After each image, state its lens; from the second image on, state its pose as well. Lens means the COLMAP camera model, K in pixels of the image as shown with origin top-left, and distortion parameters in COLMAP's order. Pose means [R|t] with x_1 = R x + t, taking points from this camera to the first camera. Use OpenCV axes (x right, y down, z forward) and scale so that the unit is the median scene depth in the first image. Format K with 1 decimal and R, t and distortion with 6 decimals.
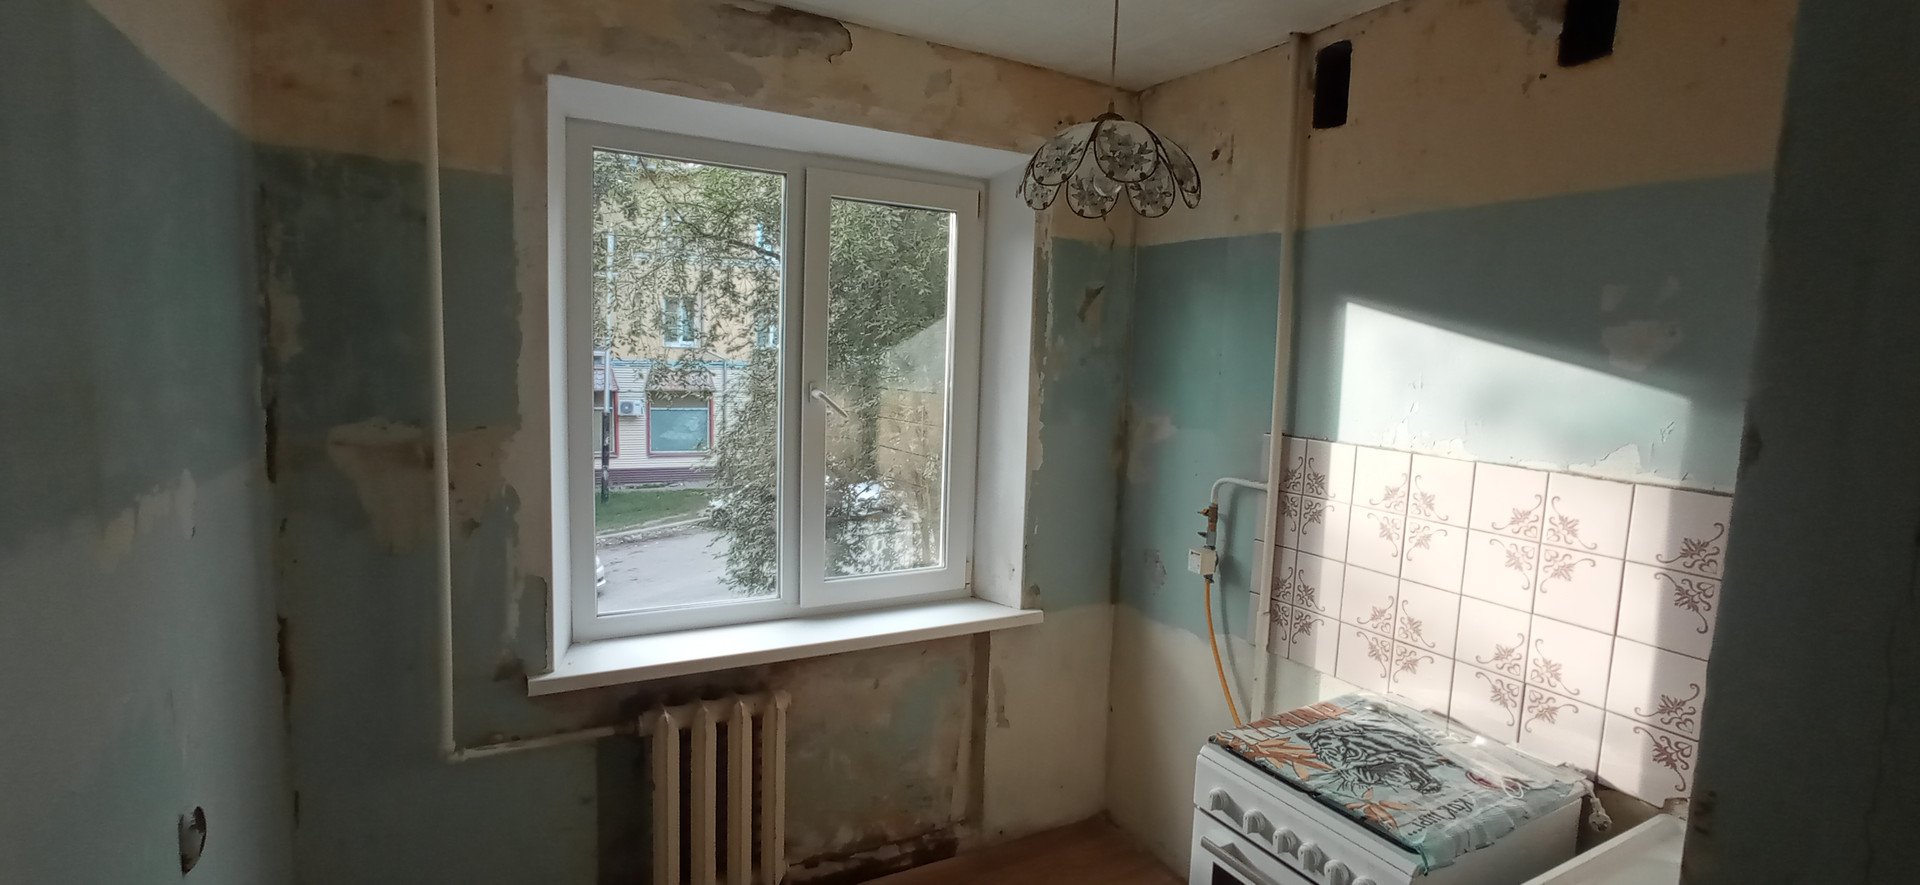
lens RADIAL K [[853.1, 0, 960.0], [0, 853.1, 442.5], [0, 0, 1]] dist [0.000707, 0.000180]
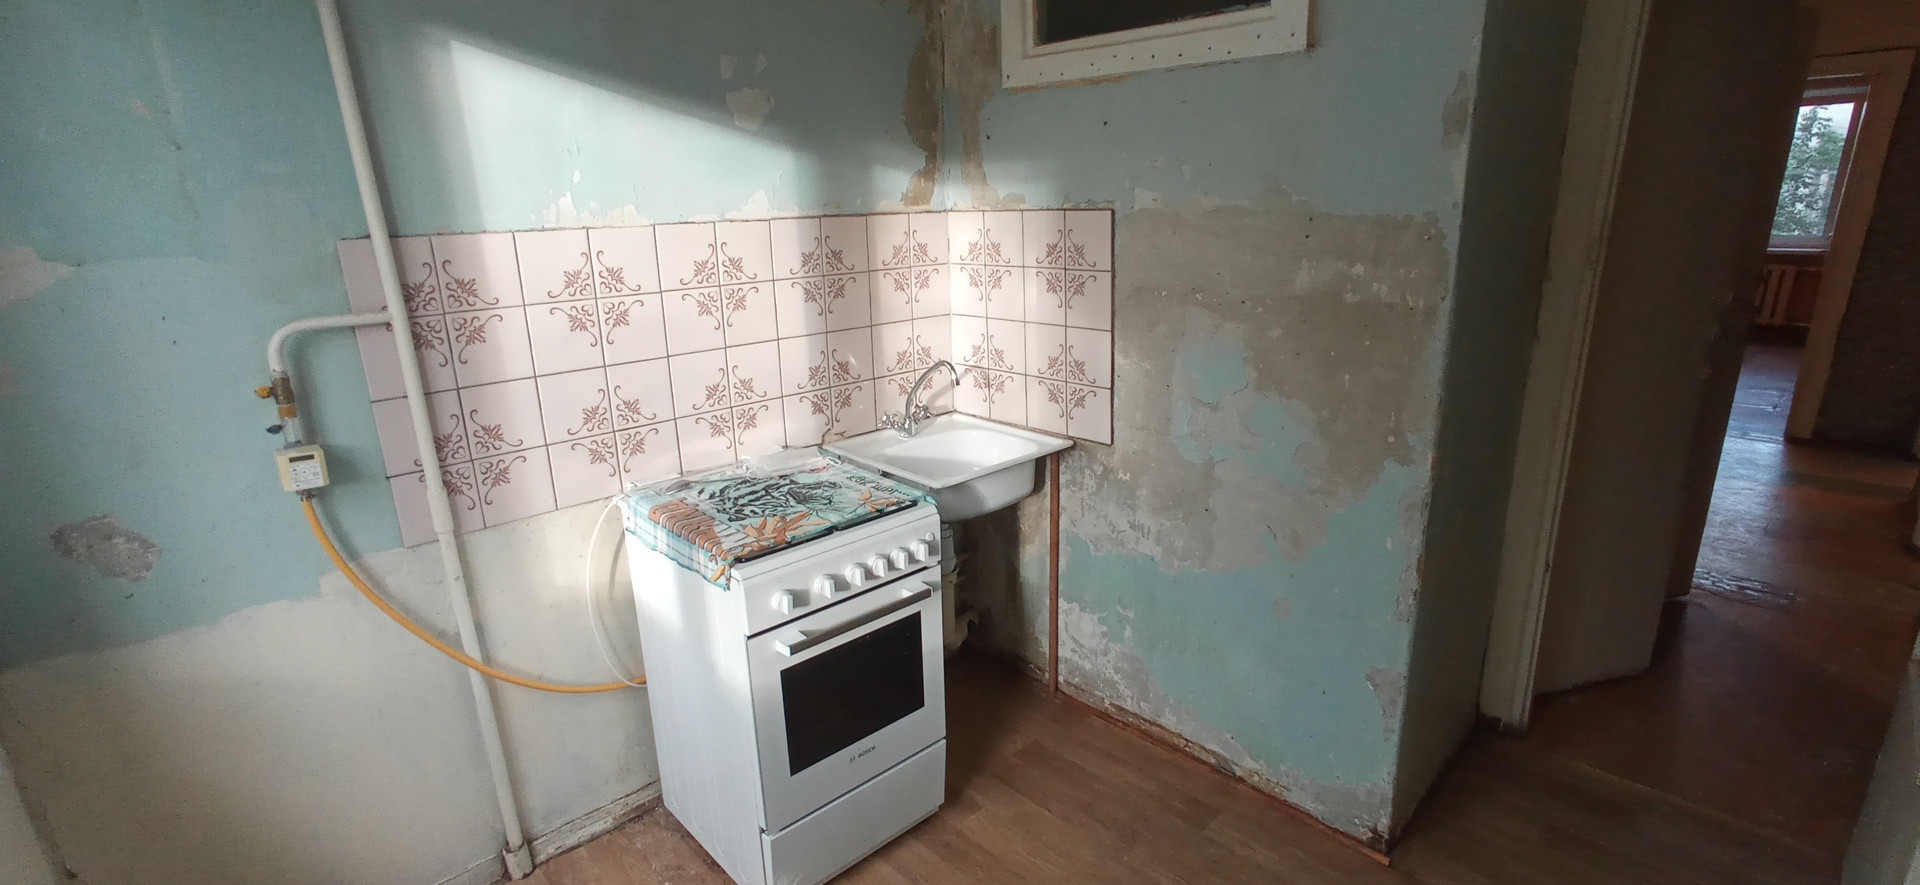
lens RADIAL K [[897.2, 0, 960.0], [0, 897.2, 442.5], [0, 0, 1]] dist [-0.027473, 0.000107]
pose [[-0.242325, -0.283995, 0.927699, -0.571102], [0.127566, 0.938570, 0.320644, -0.029879], [-0.961772, 0.196042, -0.191211, 0.926696]]
